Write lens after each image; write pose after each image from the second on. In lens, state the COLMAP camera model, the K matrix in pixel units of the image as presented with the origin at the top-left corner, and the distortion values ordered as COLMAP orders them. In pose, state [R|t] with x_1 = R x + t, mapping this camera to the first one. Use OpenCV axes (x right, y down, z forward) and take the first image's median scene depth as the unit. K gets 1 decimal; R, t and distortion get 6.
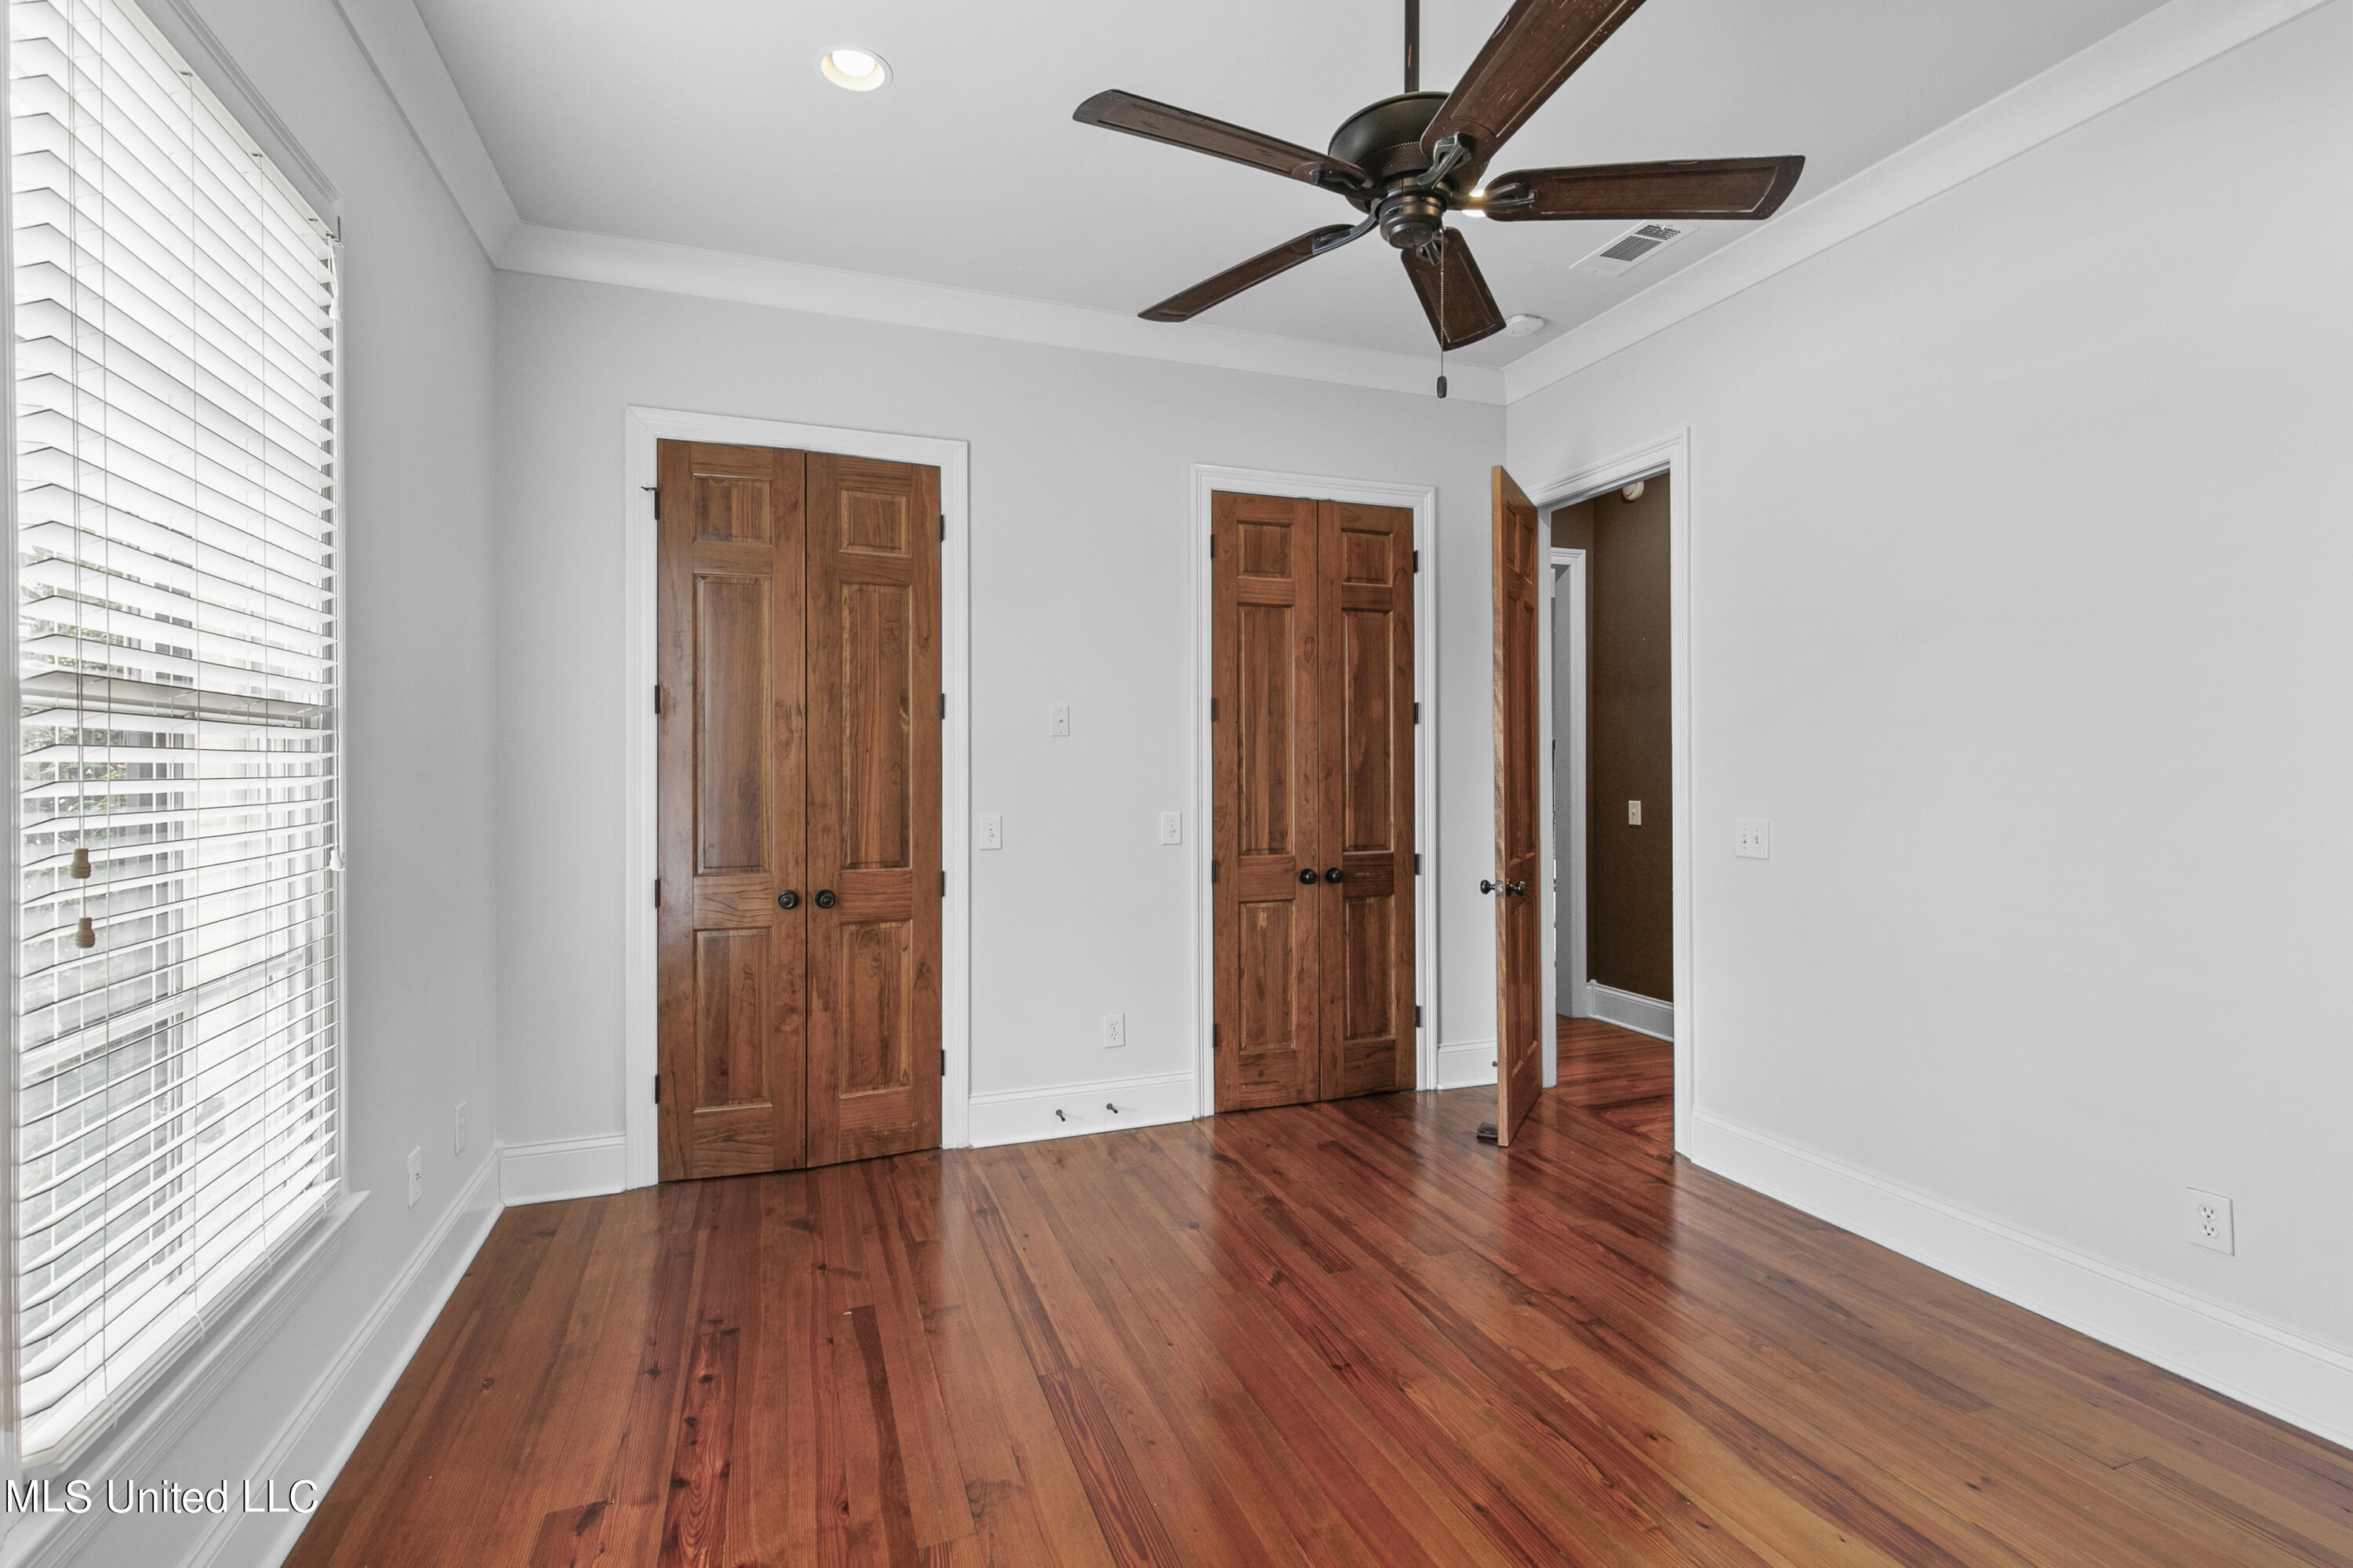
lens RADIAL K [[1072.3, 0, 1174.1], [0, 1072.3, 773.7], [0, 0, 1]] dist [0.011206, -0.001150]
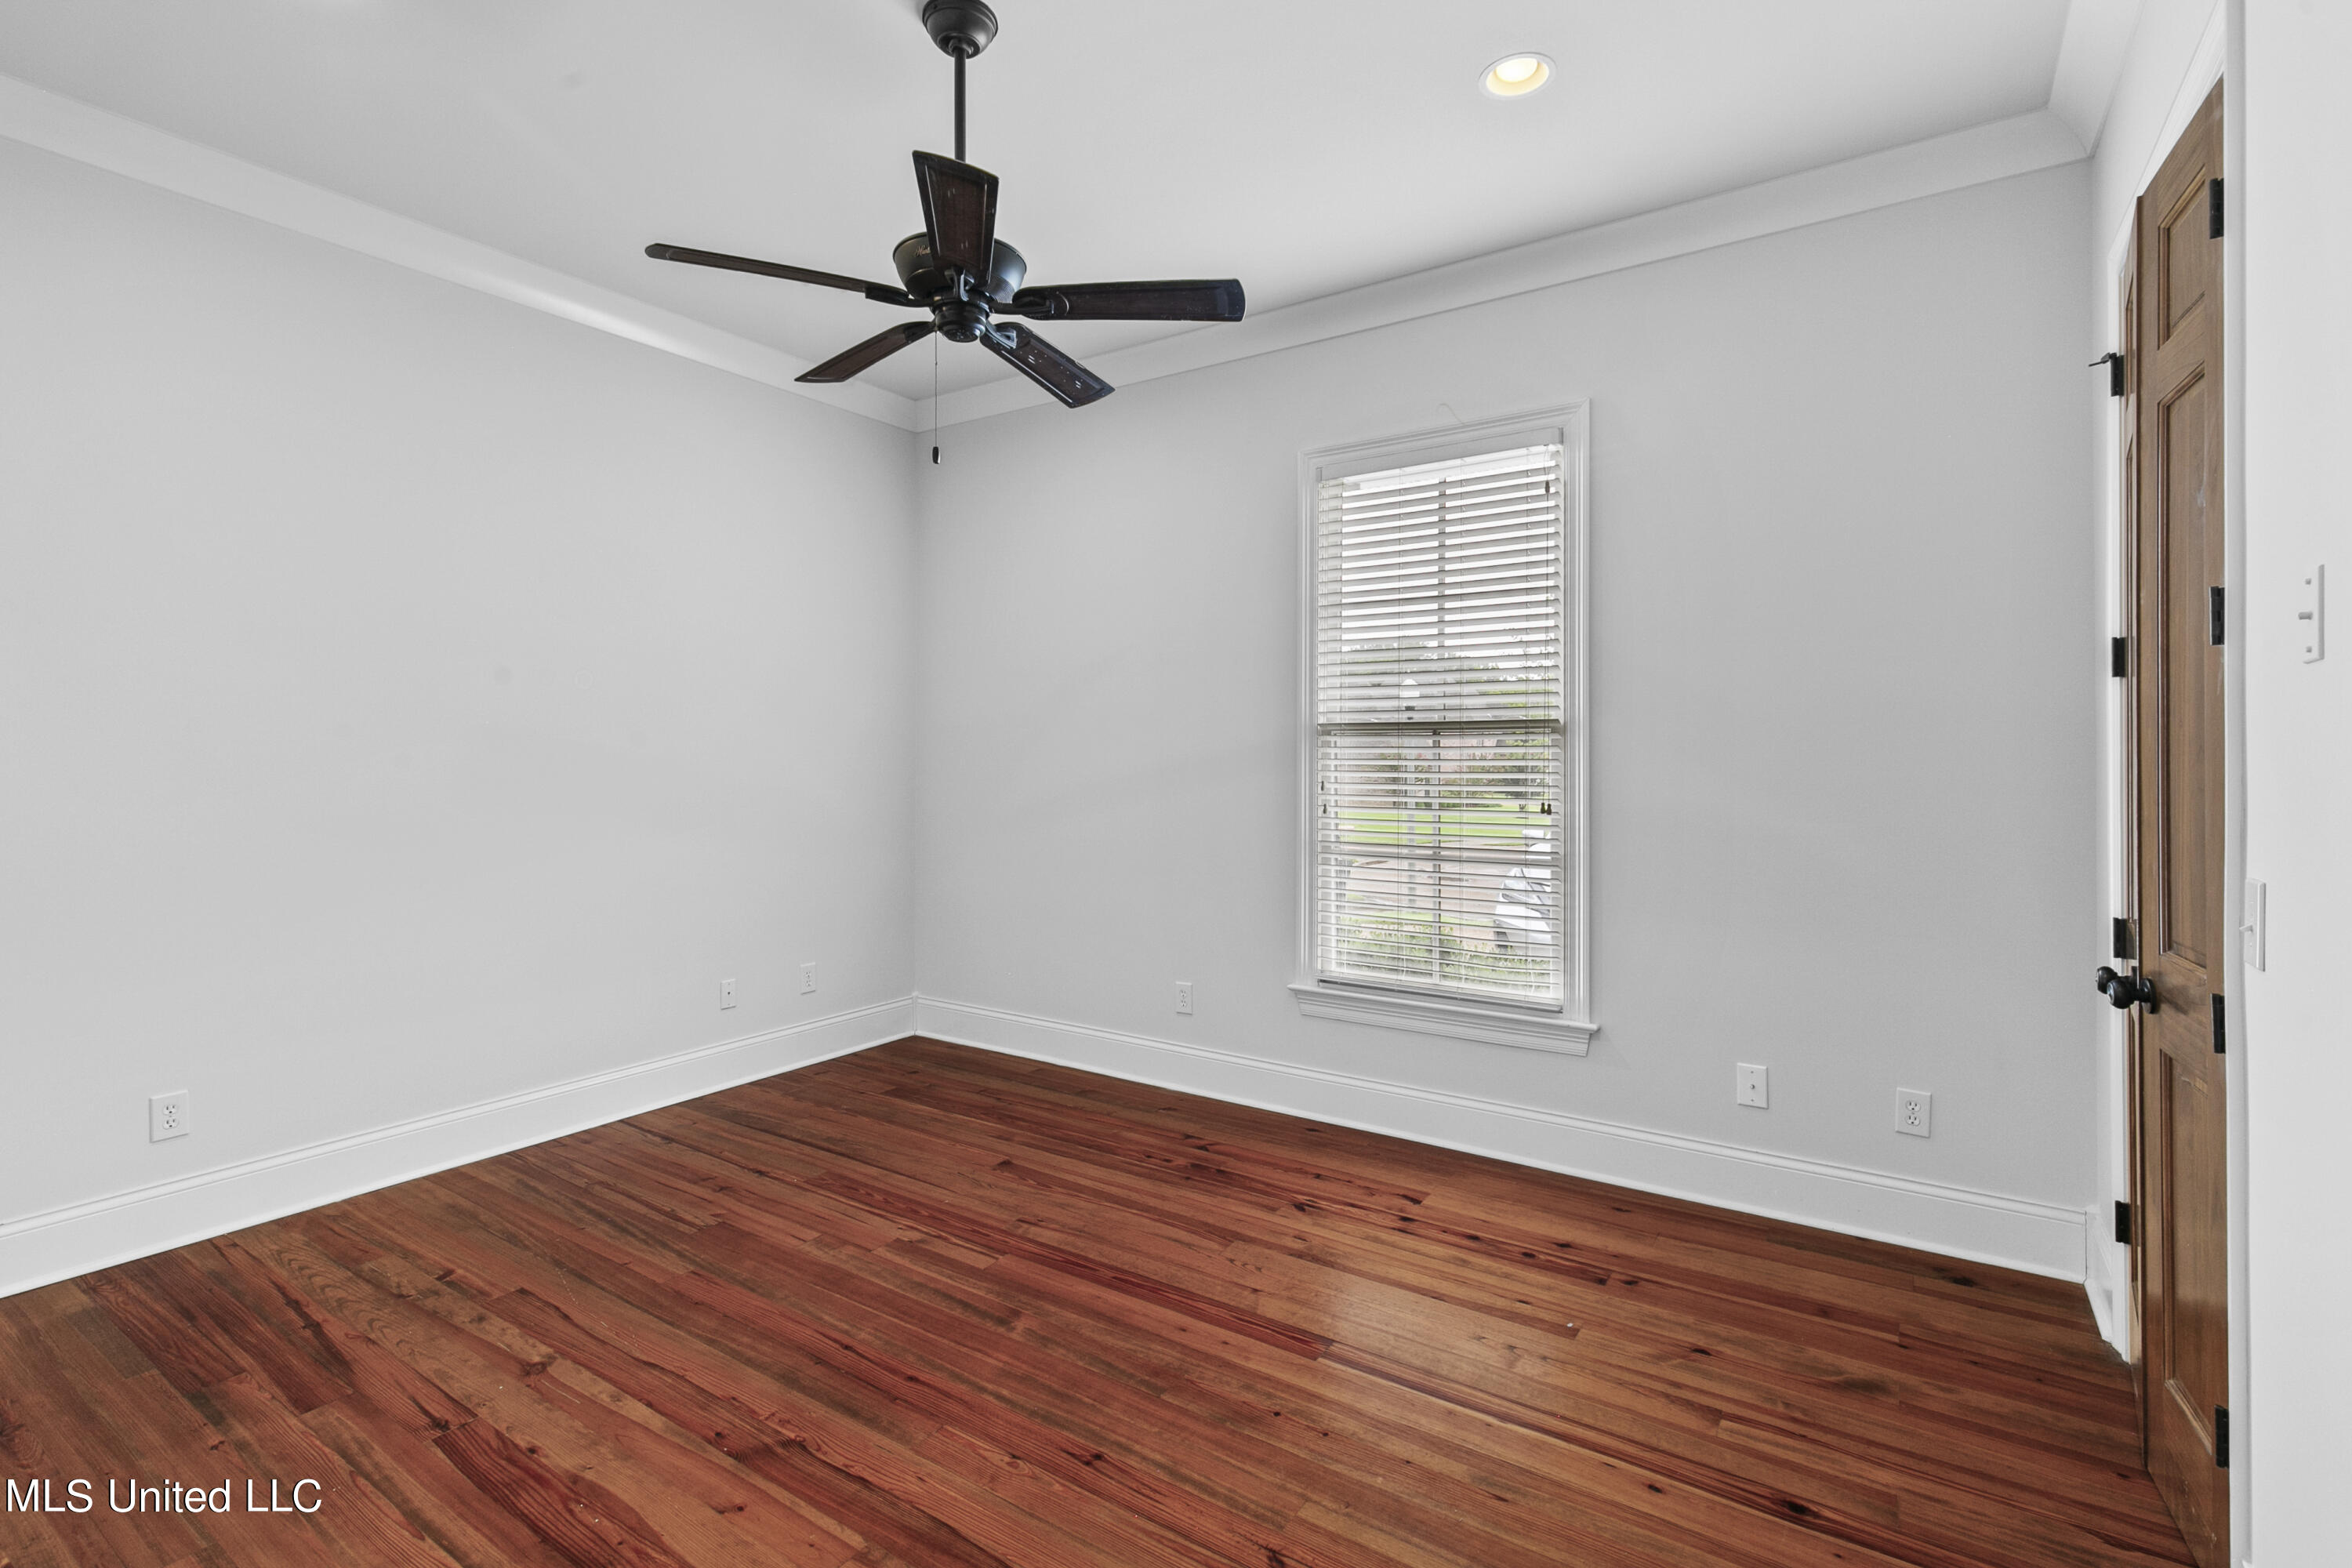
lens RADIAL K [[1071.8, 0, 1169.9], [0, 1071.8, 764.3], [0, 0, 1]] dist [0.011206, -0.001150]
pose [[-0.808829, 0.007876, -0.587992, 0.603241], [-0.001125, 0.999888, 0.014940, -0.015726], [0.588043, 0.012746, -0.808729, 1.713752]]
